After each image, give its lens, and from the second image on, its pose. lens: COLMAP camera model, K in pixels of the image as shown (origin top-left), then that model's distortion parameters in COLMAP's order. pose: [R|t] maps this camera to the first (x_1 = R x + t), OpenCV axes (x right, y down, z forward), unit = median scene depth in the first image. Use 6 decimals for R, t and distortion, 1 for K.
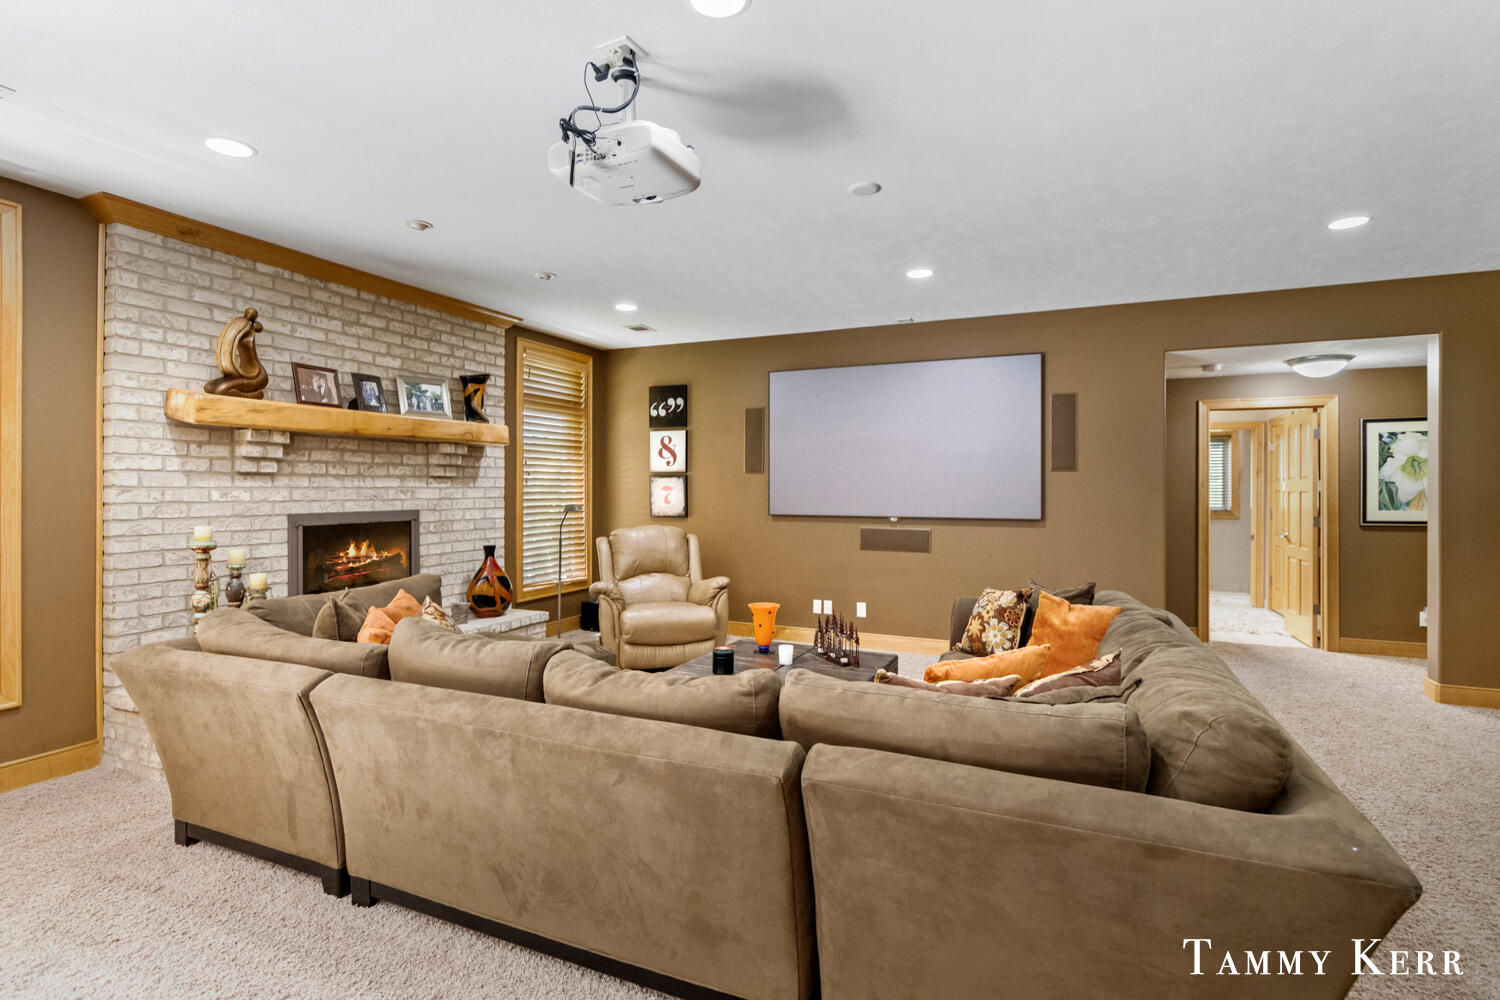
lens RADIAL K [[735.5, 0, 748.5], [0, 735.5, 493.0], [0, 0, 1]] dist [0.000207, 0.000017]
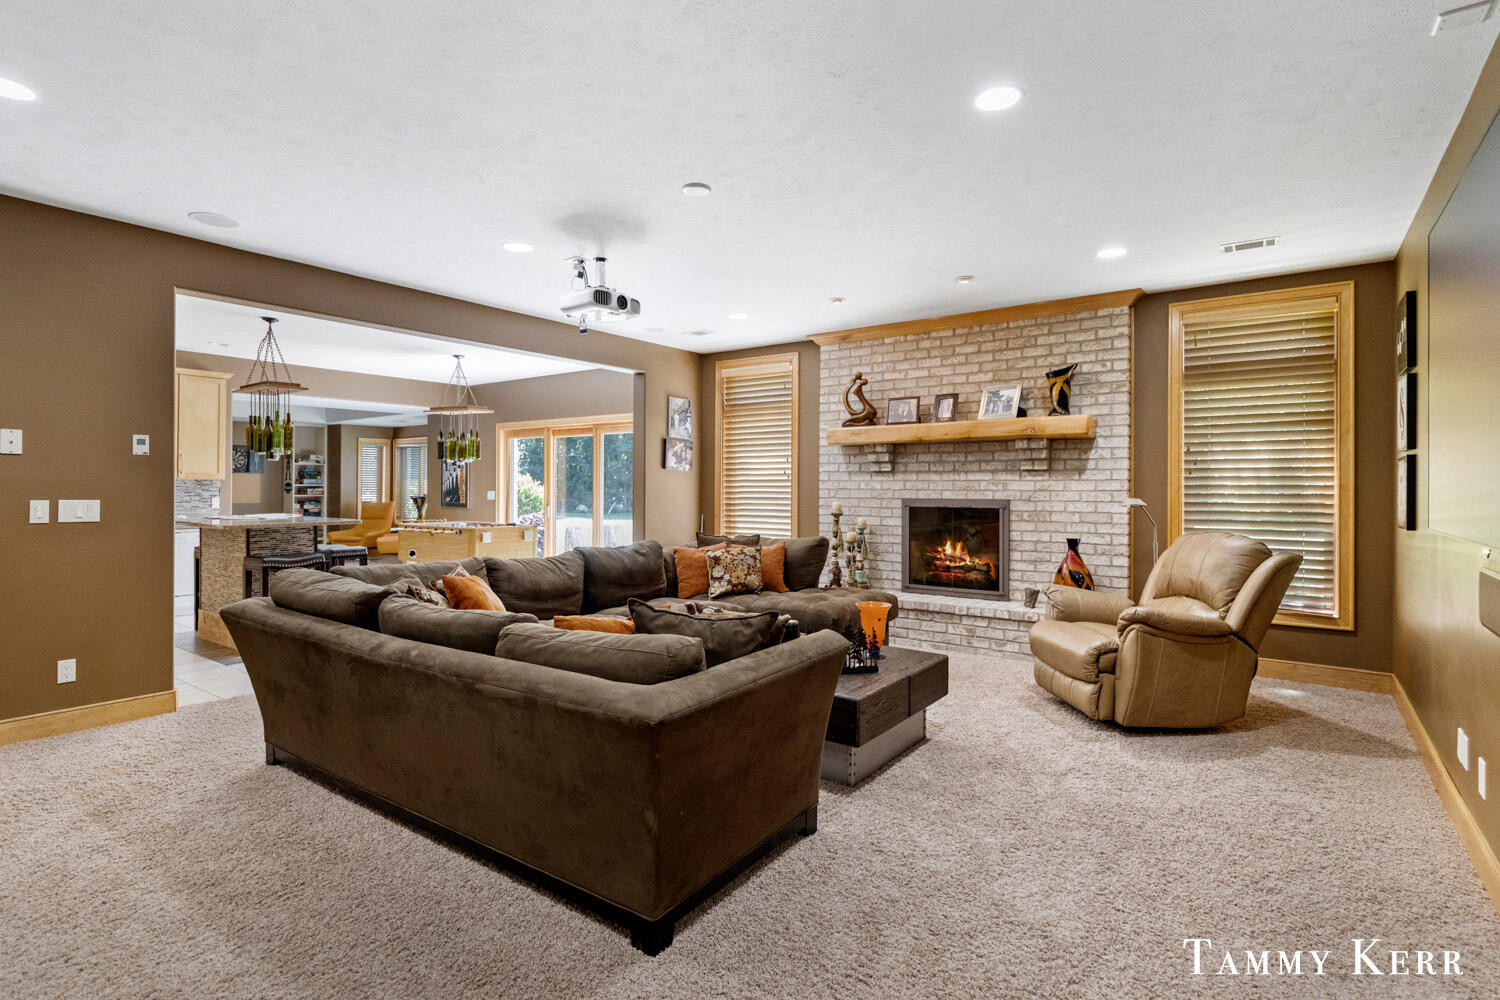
lens RADIAL K [[735.5, 0, 748.5], [0, 735.5, 493.0], [0, 0, 1]] dist [0.000207, 0.000017]
pose [[-0.213023, 0.001918, -0.977045, 0.858933], [-0.013388, 0.999898, 0.004882, 0.014098], [0.976955, 0.014121, -0.212976, 0.964334]]
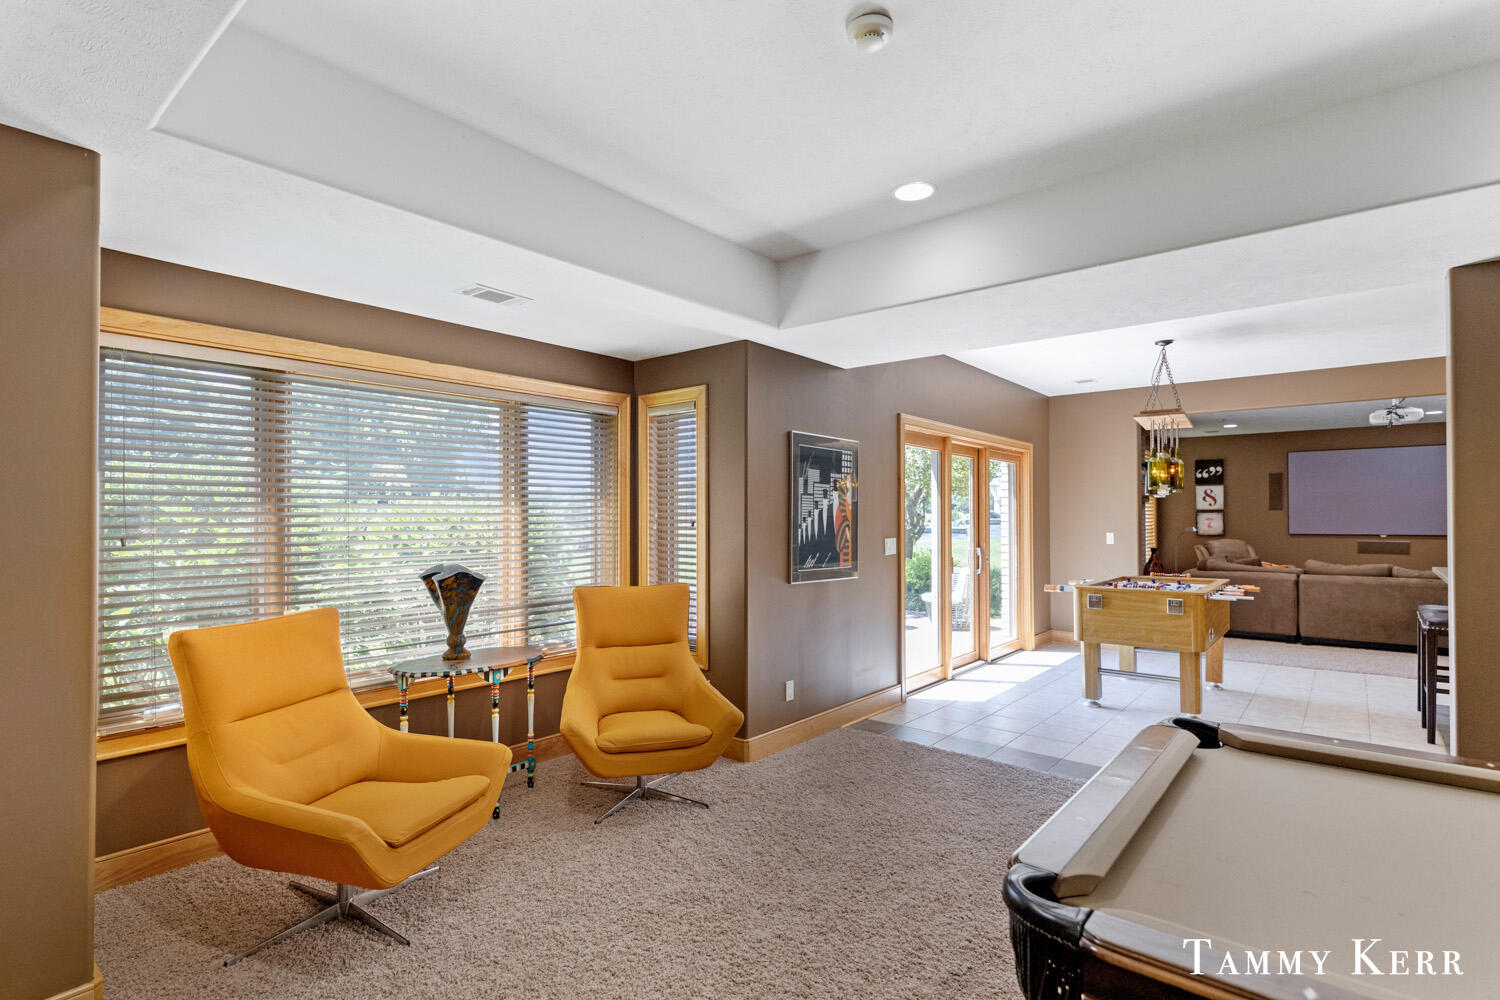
lens RADIAL K [[741.5, 0, 770.8], [0, 741.5, 506.5], [0, 0, 1]] dist [0.000199, 0.000326]
pose [[0.965864, -0.009575, -0.258873, -0.622975], [0.002071, 0.999570, -0.029244, 0.011752], [0.259042, 0.027709, 0.965469, -0.895675]]
